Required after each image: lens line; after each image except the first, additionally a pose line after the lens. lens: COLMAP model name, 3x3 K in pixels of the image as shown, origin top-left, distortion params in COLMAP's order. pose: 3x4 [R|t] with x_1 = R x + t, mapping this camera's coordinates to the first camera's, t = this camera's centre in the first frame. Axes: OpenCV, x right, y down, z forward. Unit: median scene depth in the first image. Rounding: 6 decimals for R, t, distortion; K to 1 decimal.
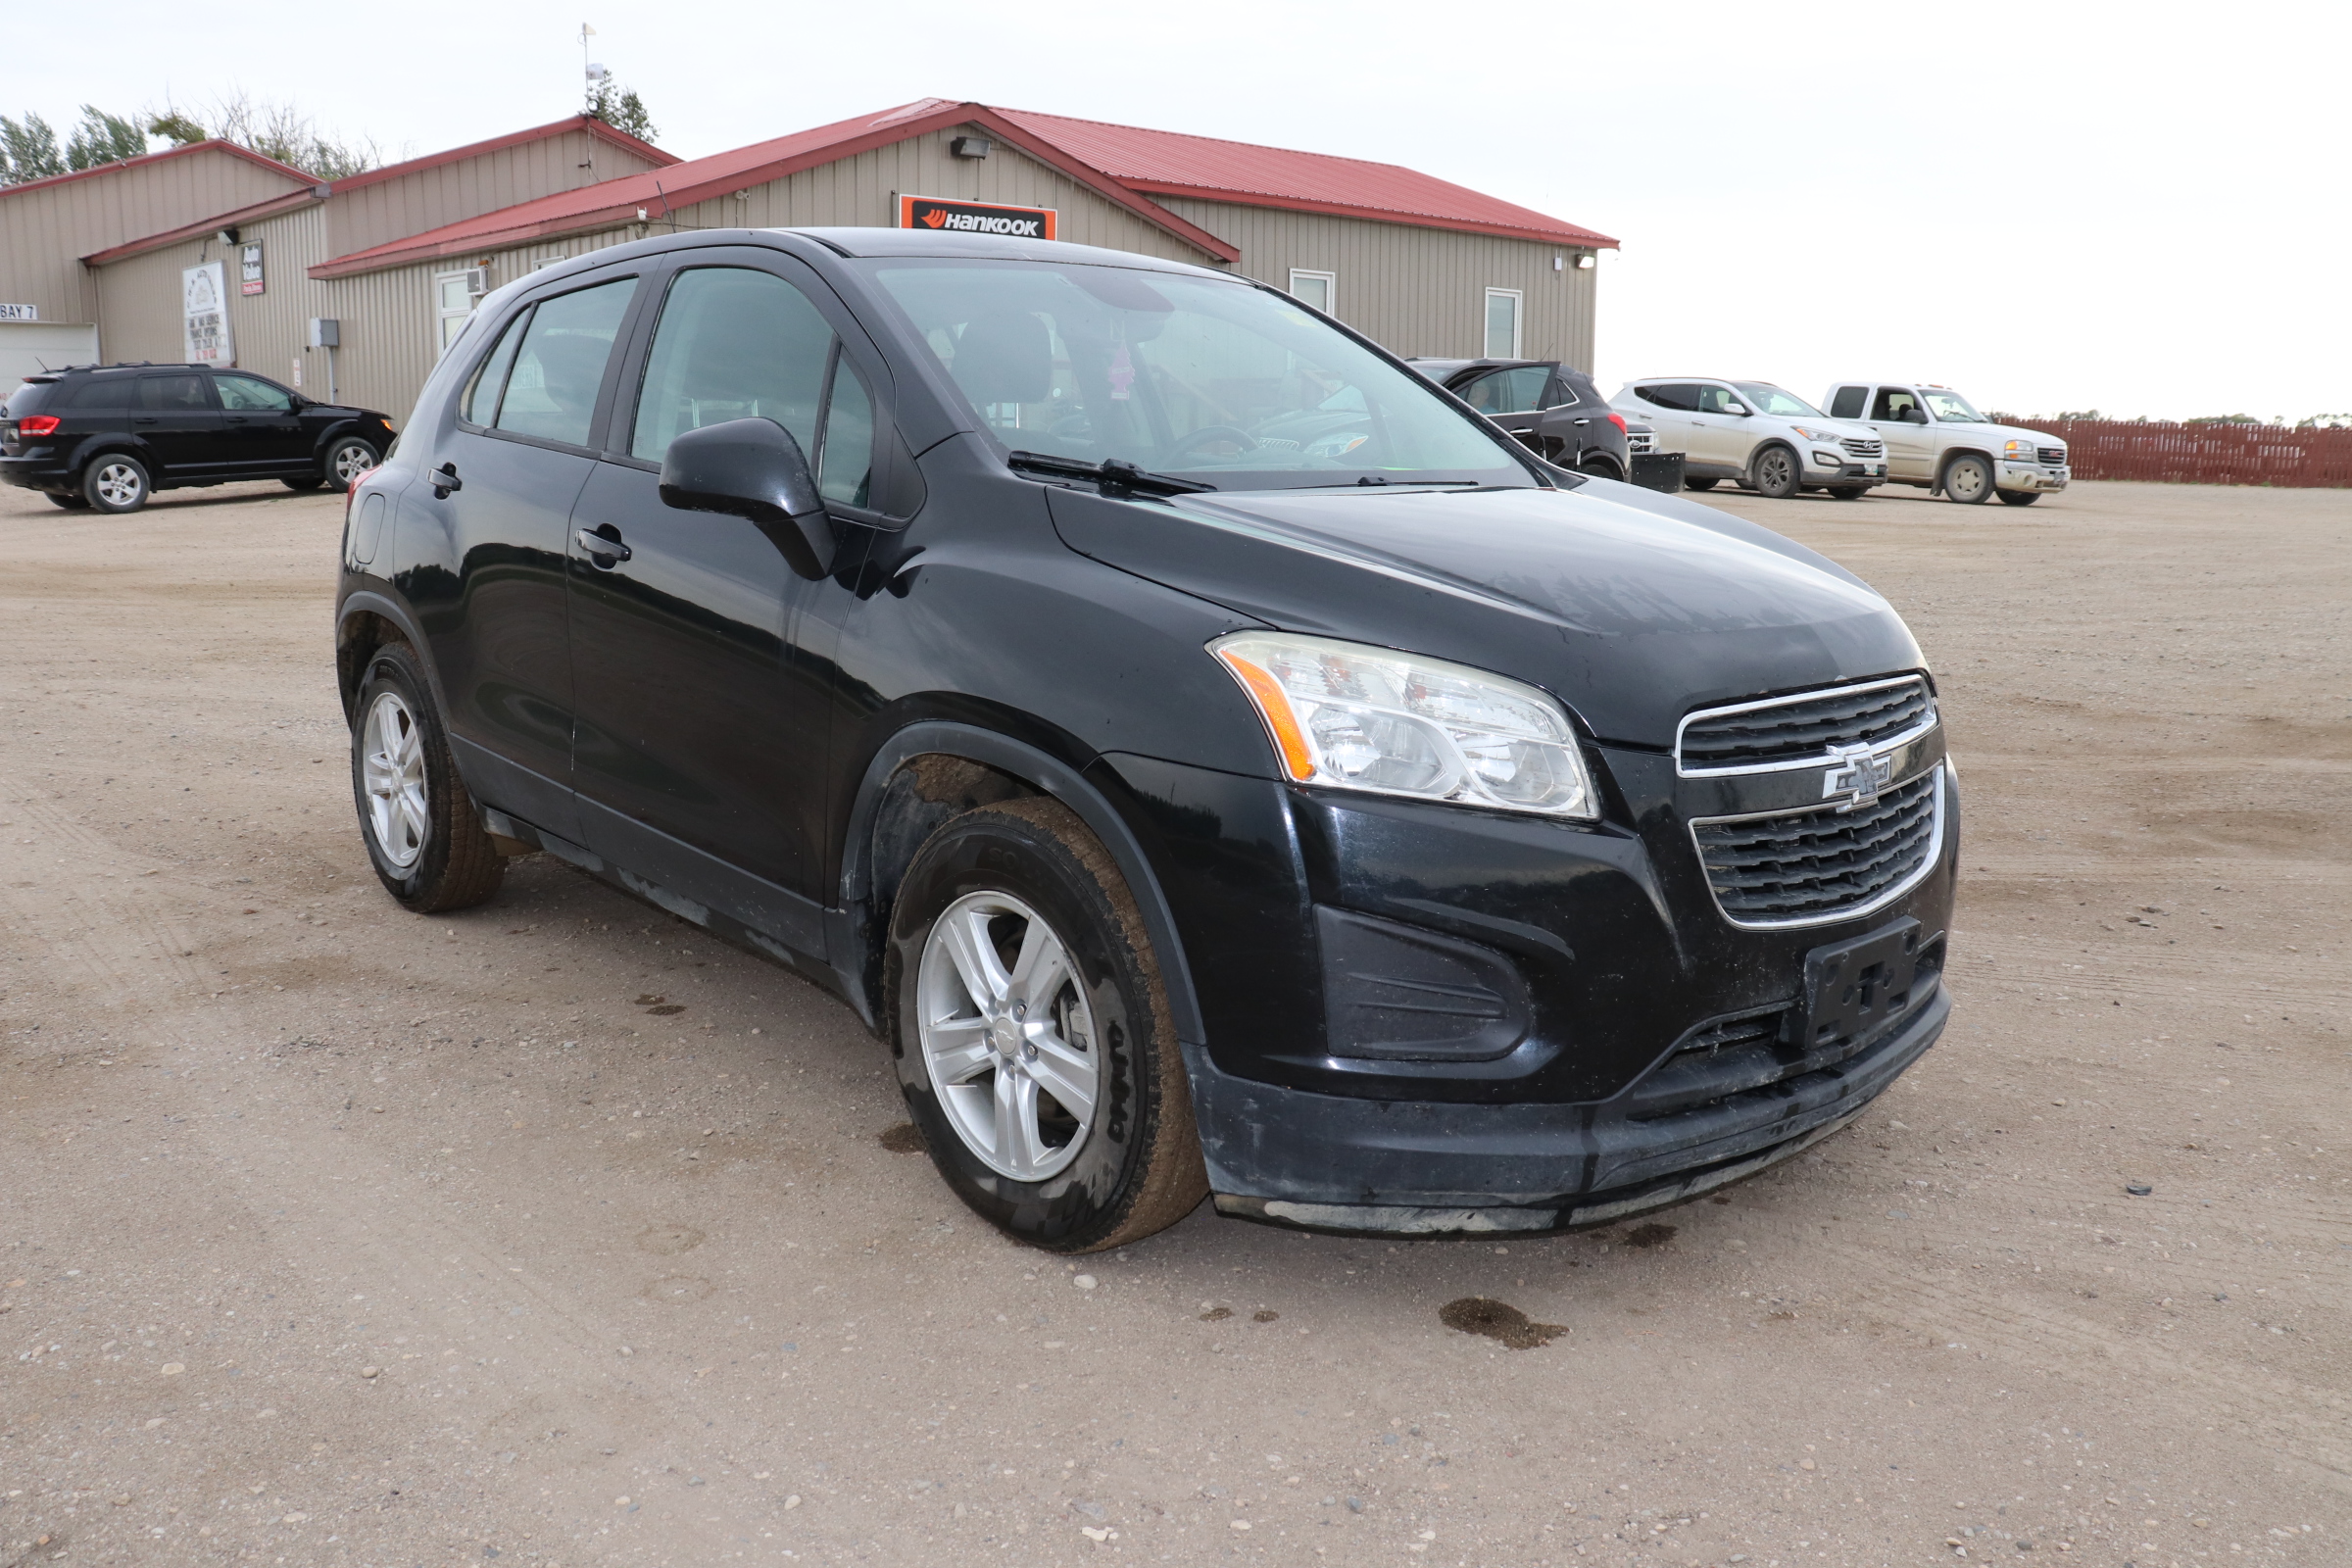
lens RADIAL K [[1914.8, 0, 1184.3], [0, 1914.8, 769.3], [0, 0, 1]] dist [-0.172215, 0.152912]
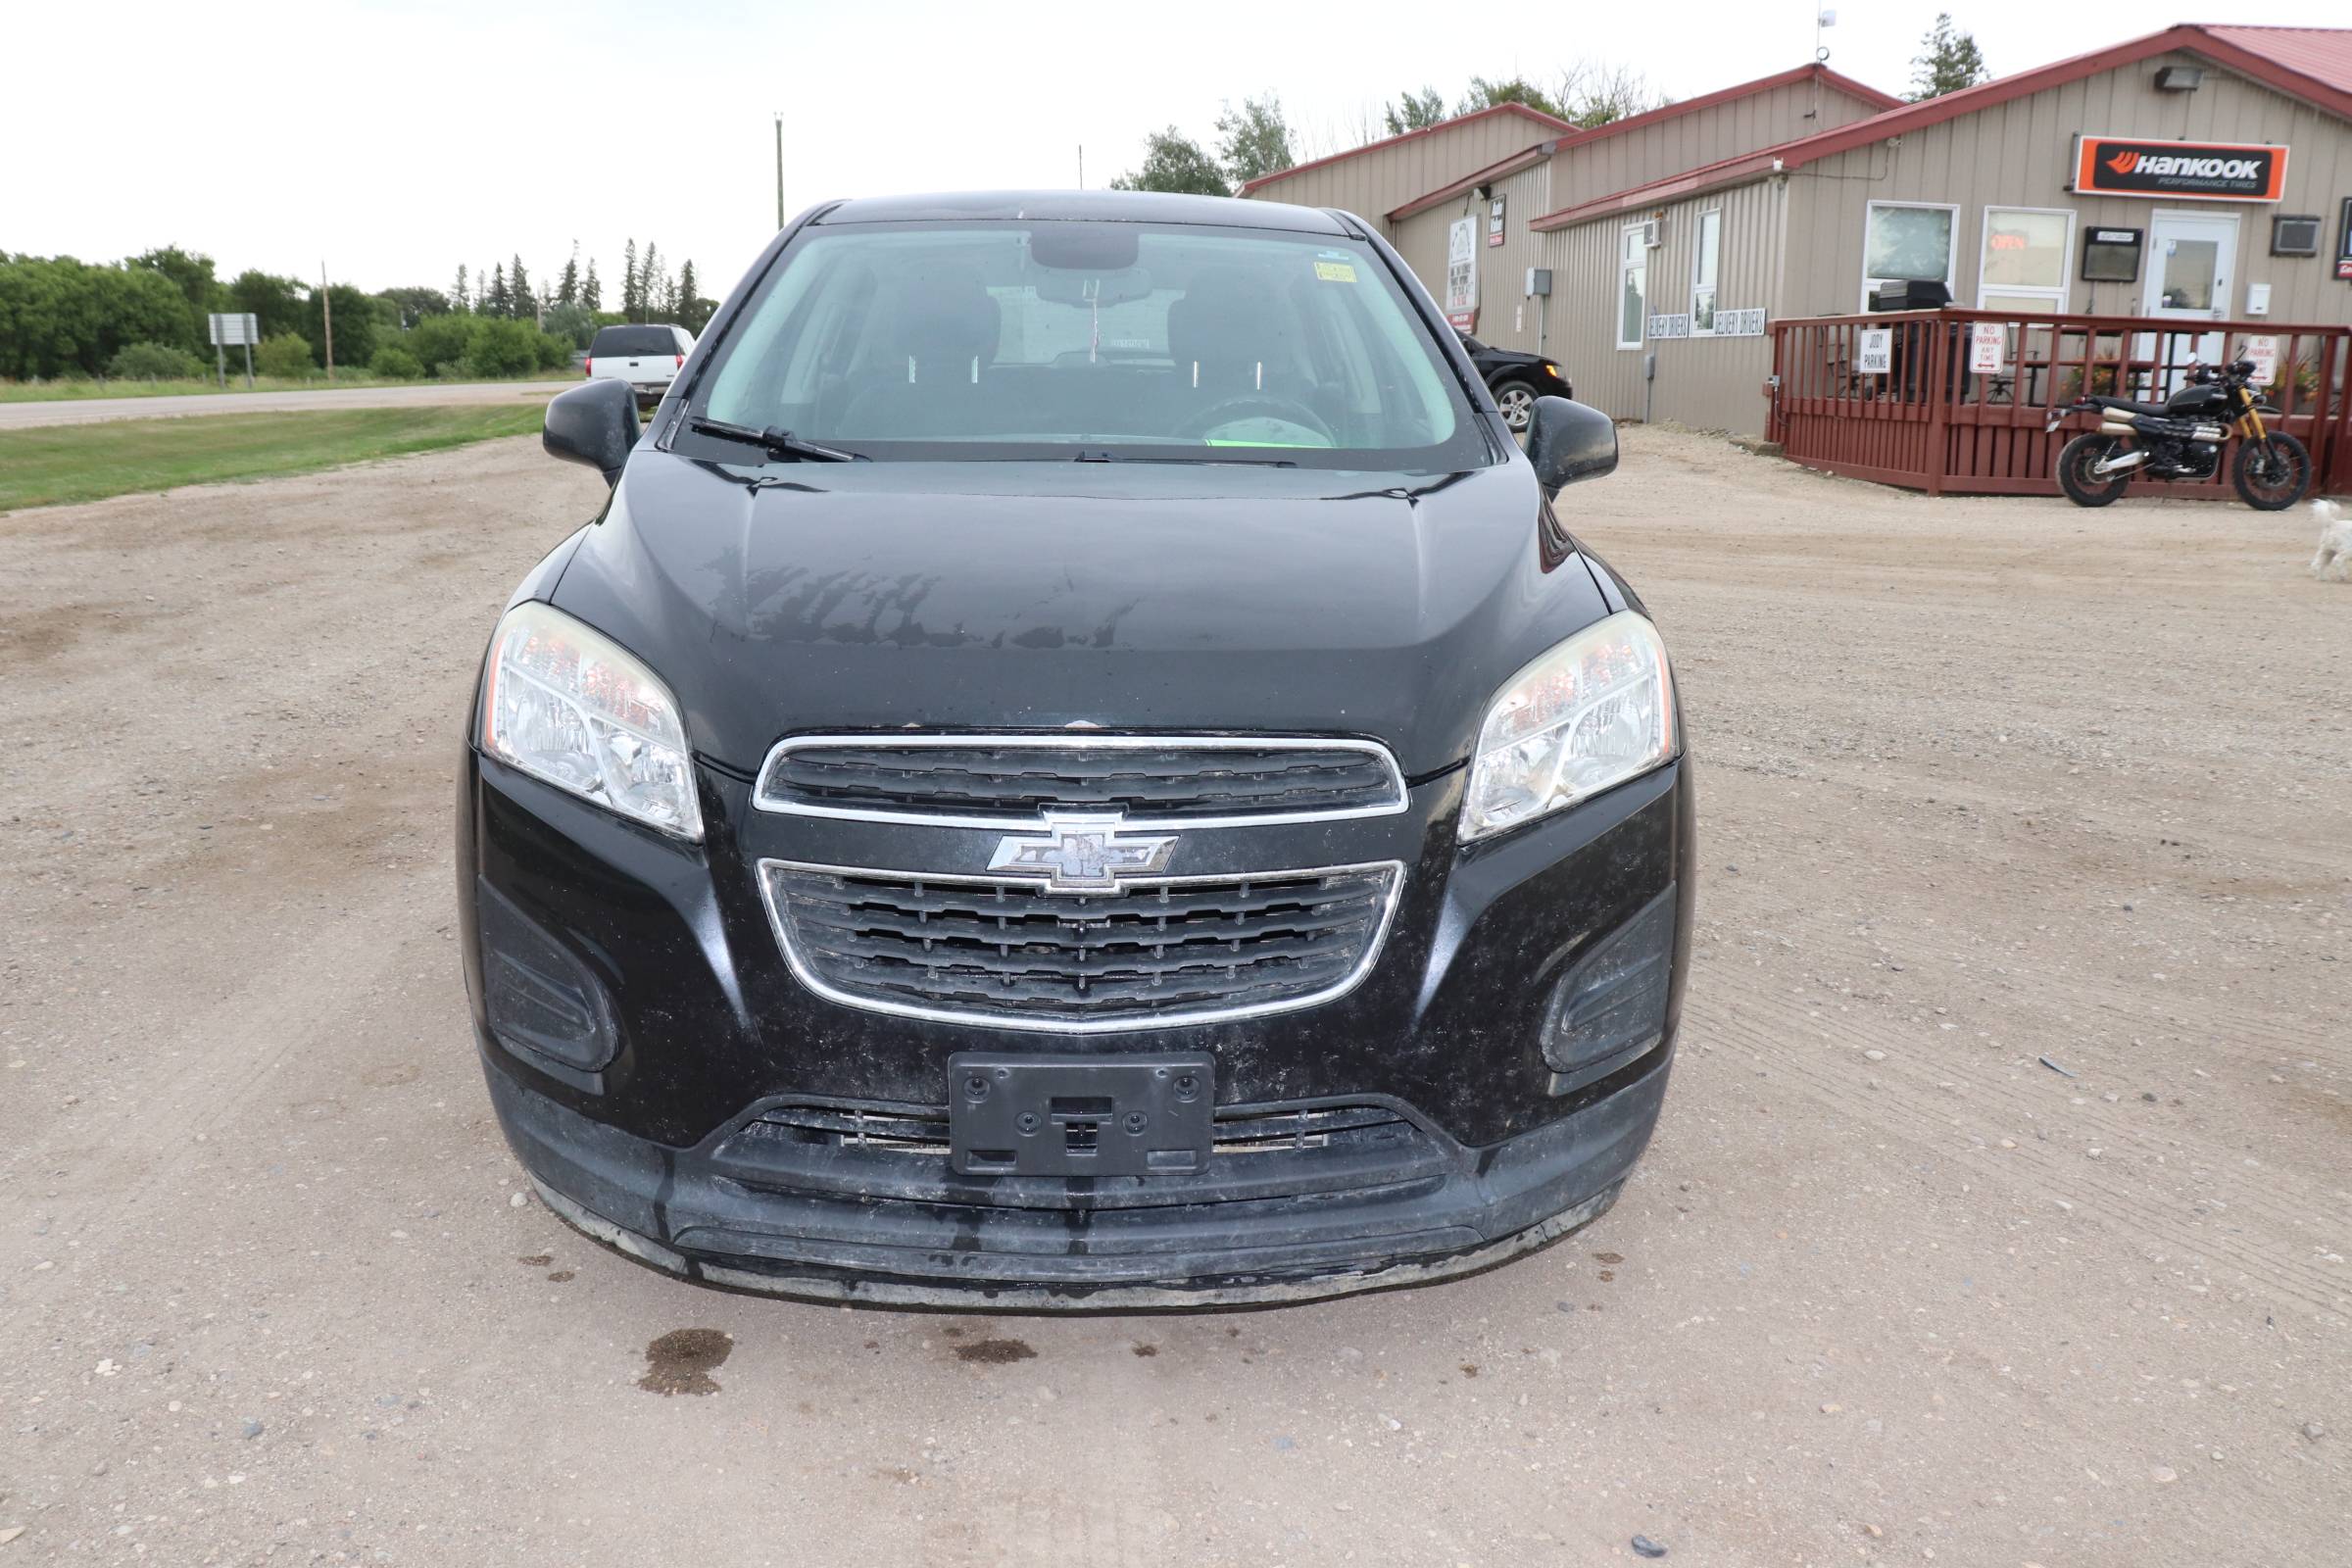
lens RADIAL K [[1914.8, 0, 1184.3], [0, 1914.8, 769.3], [0, 0, 1]] dist [-0.172215, 0.152912]
pose [[0.776551, 0.137469, -0.614875, 0.094051], [-0.122433, 0.990229, 0.066762, -0.009525], [0.618045, 0.023437, 0.785793, 0.043776]]
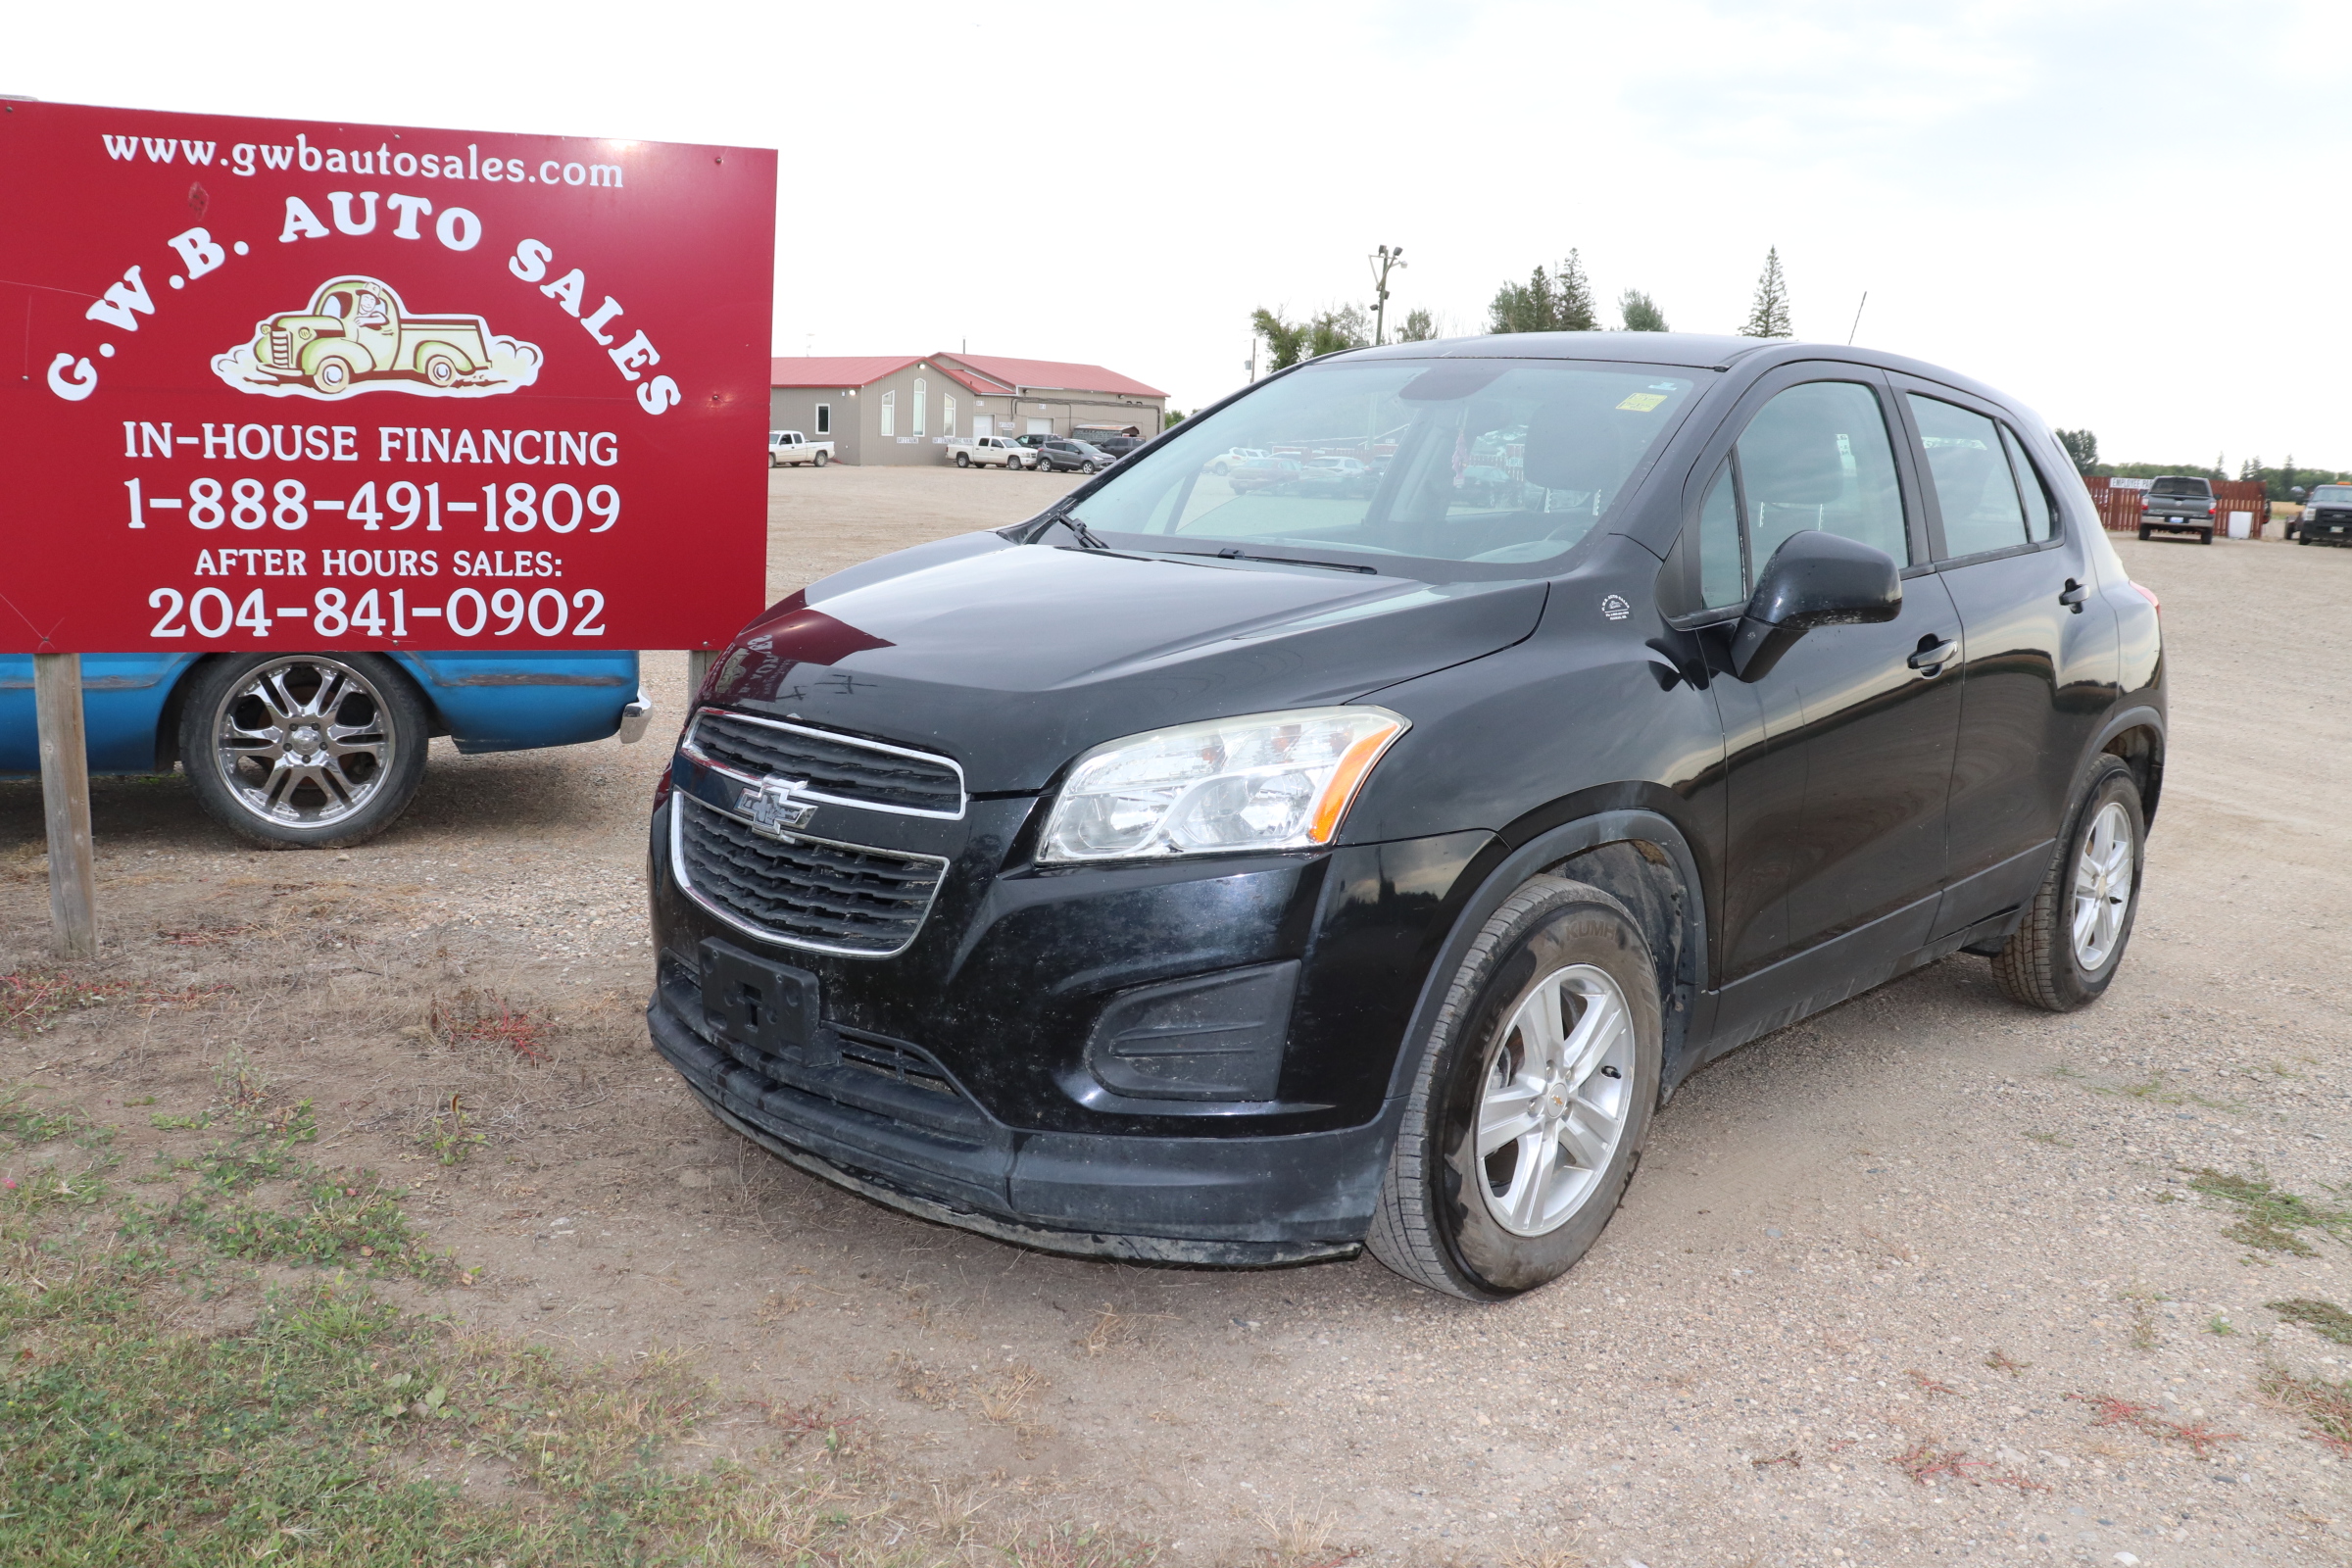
lens RADIAL K [[1914.8, 0, 1184.3], [0, 1914.8, 769.3], [0, 0, 1]] dist [-0.172215, 0.152912]
pose [[0.080211, 0.150556, -0.985342, 0.154895], [-0.225889, 0.965555, 0.129144, -0.022509], [0.970845, 0.212220, 0.111457, 0.119197]]
